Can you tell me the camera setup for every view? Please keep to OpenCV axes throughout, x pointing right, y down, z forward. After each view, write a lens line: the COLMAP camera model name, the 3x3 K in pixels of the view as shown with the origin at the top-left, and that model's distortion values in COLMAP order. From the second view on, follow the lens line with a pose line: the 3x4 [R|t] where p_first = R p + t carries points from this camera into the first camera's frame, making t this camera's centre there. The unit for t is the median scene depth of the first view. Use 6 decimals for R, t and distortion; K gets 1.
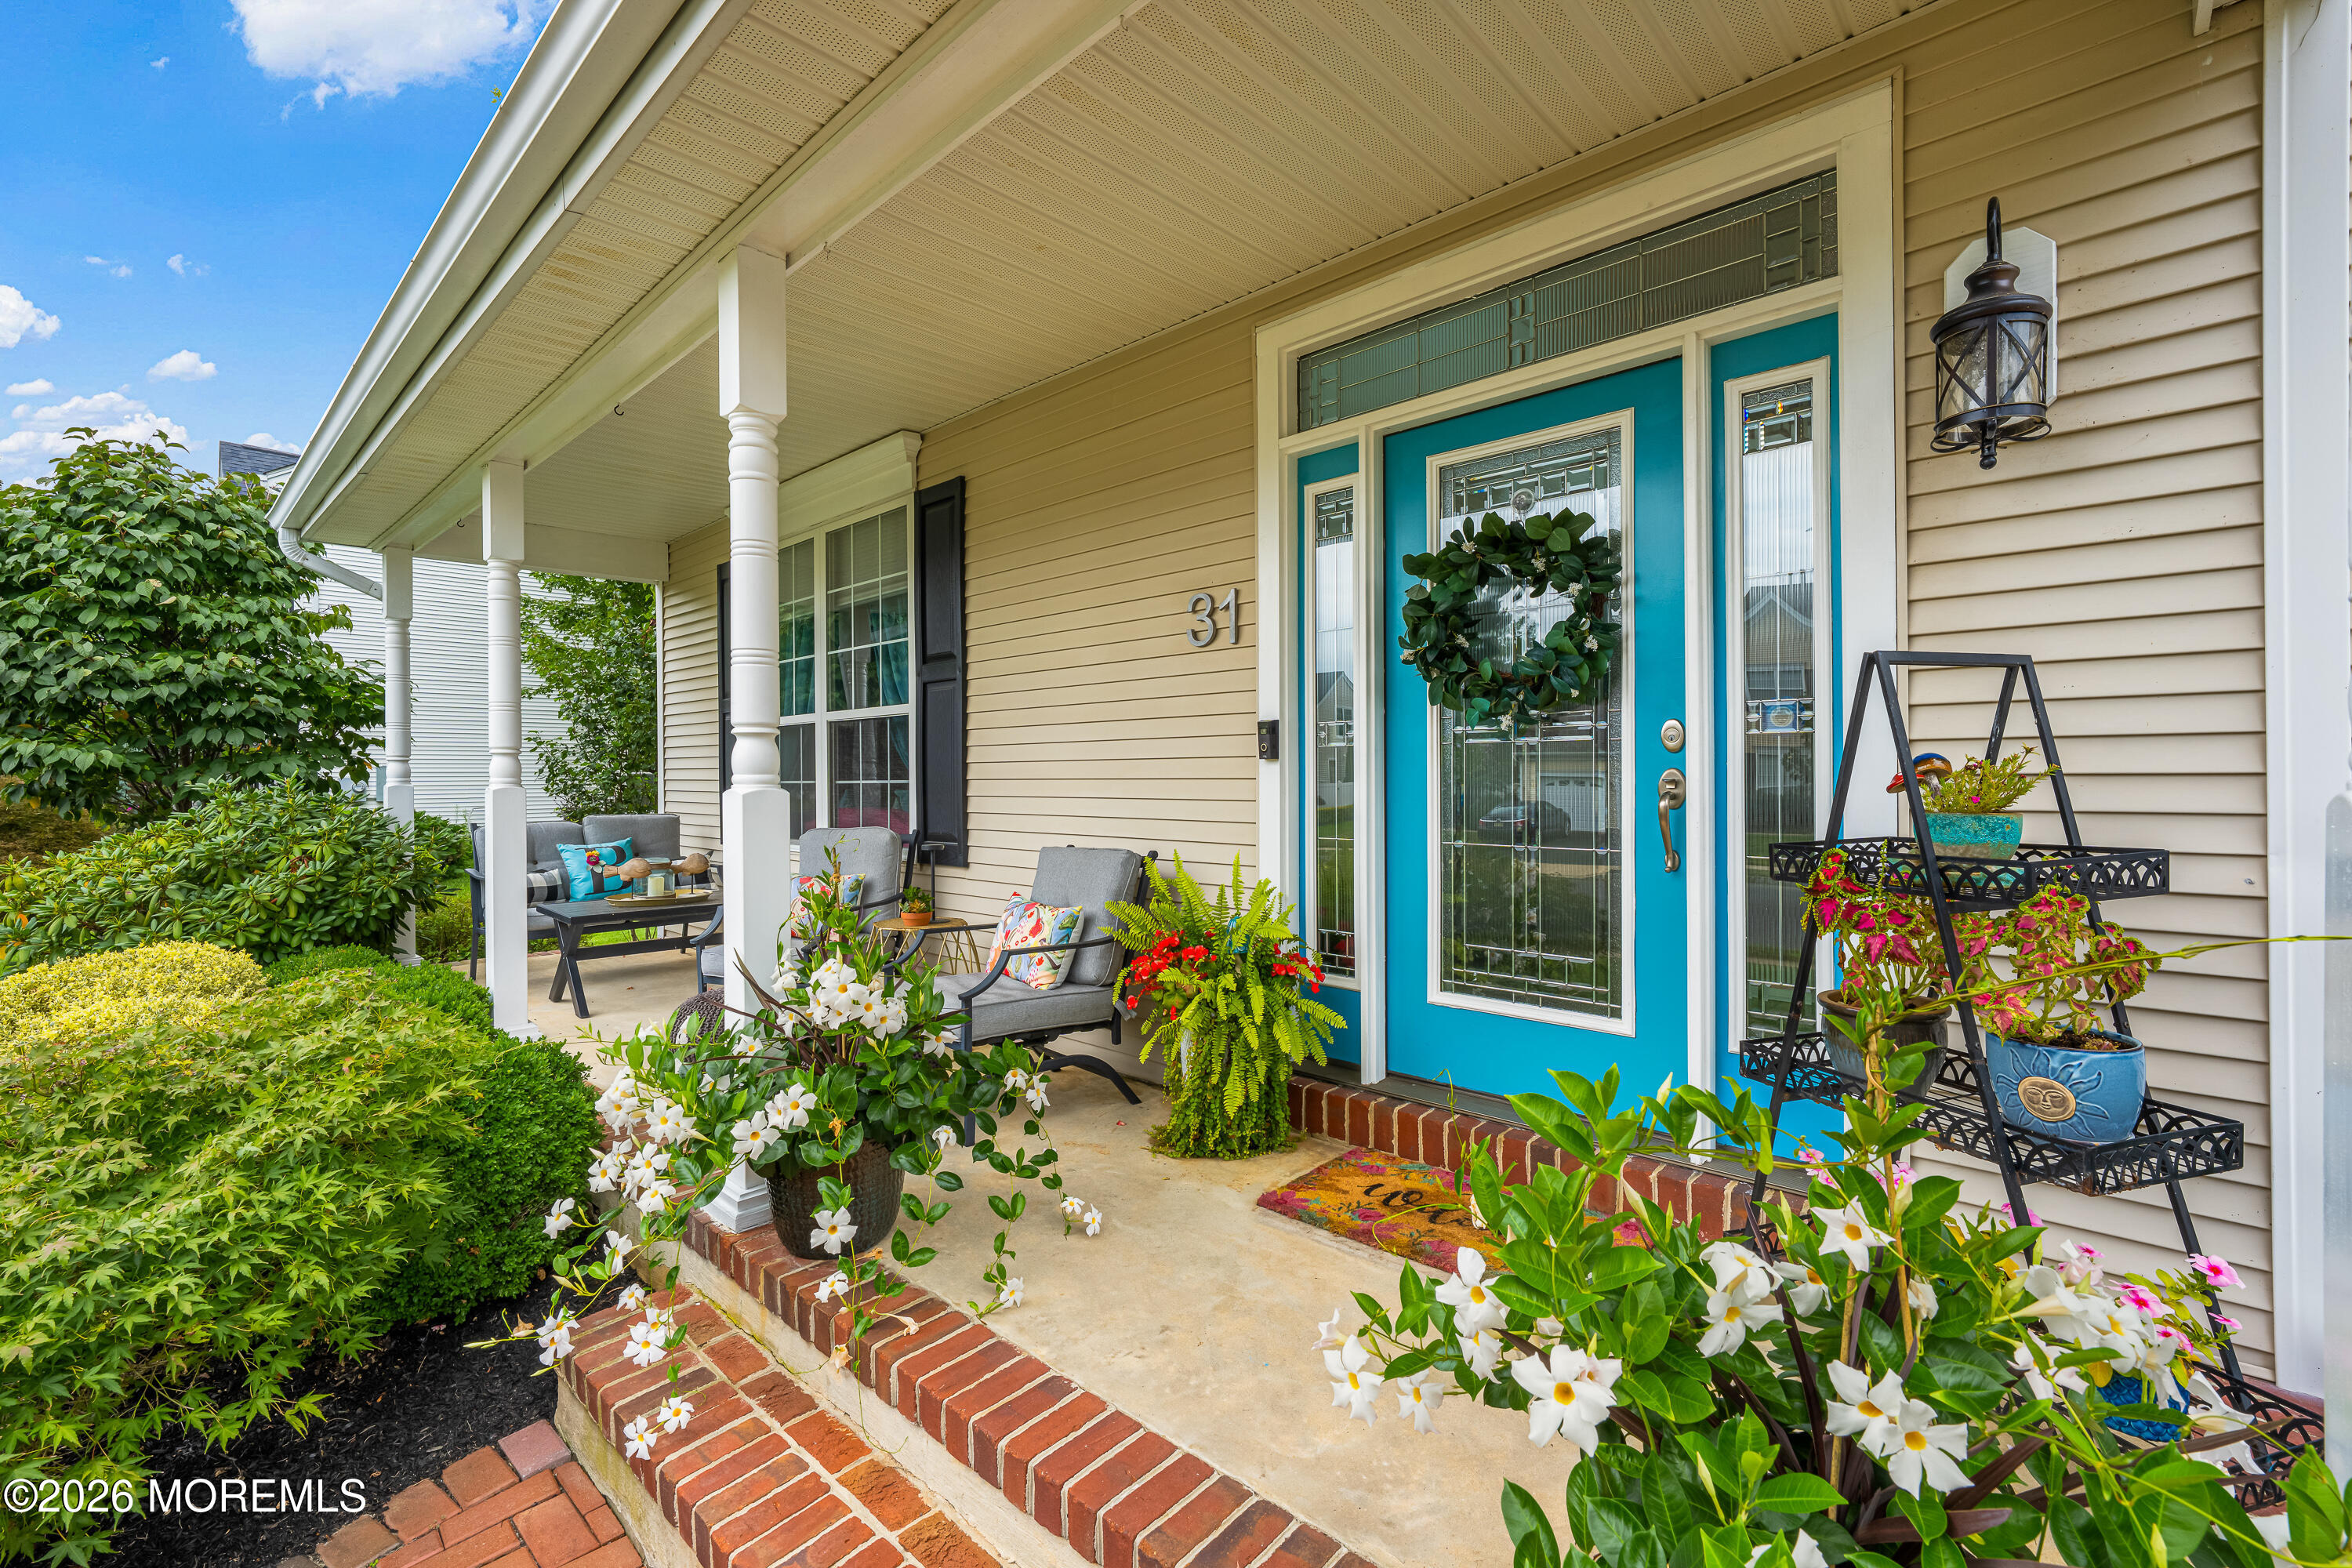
lens RADIAL K [[971.1, 0, 1175.9], [0, 971.1, 783.2], [0, 0, 1]] dist [-0.006899, 0.000806]
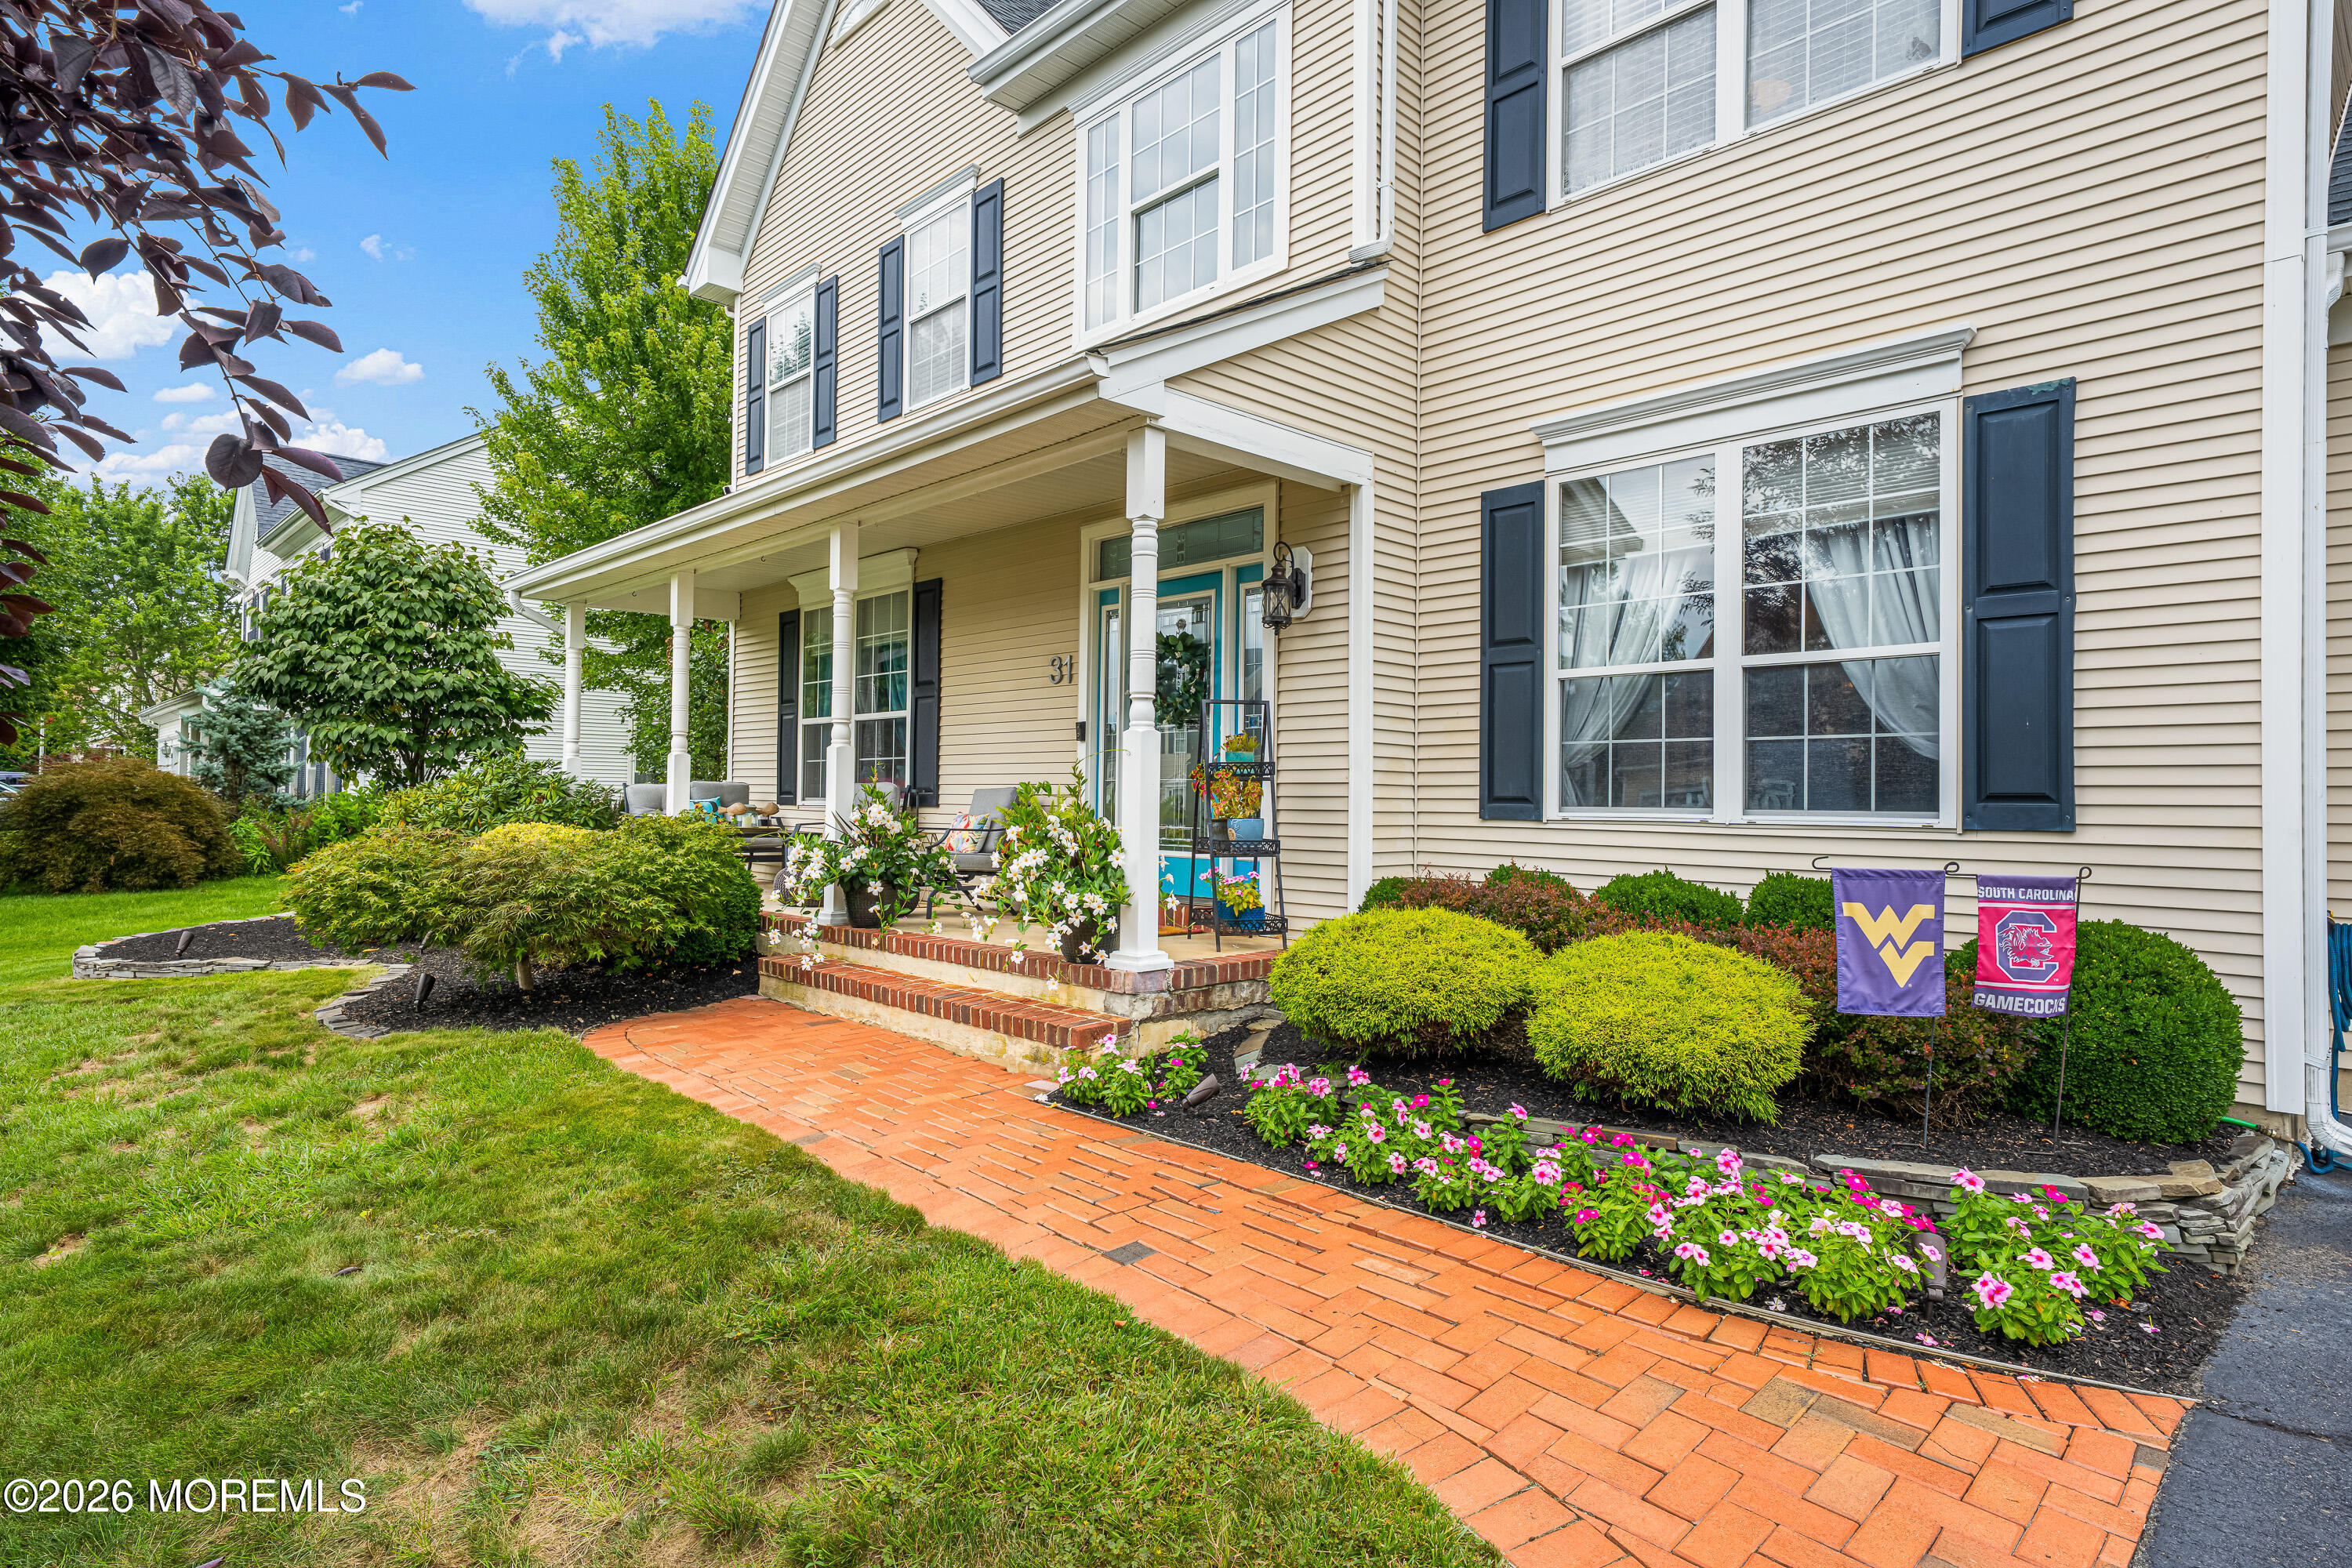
lens RADIAL K [[1274.5, 0, 1177.3], [0, 1274.5, 782.2], [0, 0, 1]] dist [0.029578, 0.000340]
pose [[0.997959, 0.017517, -0.061412, 0.319282], [-0.018988, 0.999545, -0.023450, 0.082840], [0.060973, 0.024568, 0.997837, -1.134119]]
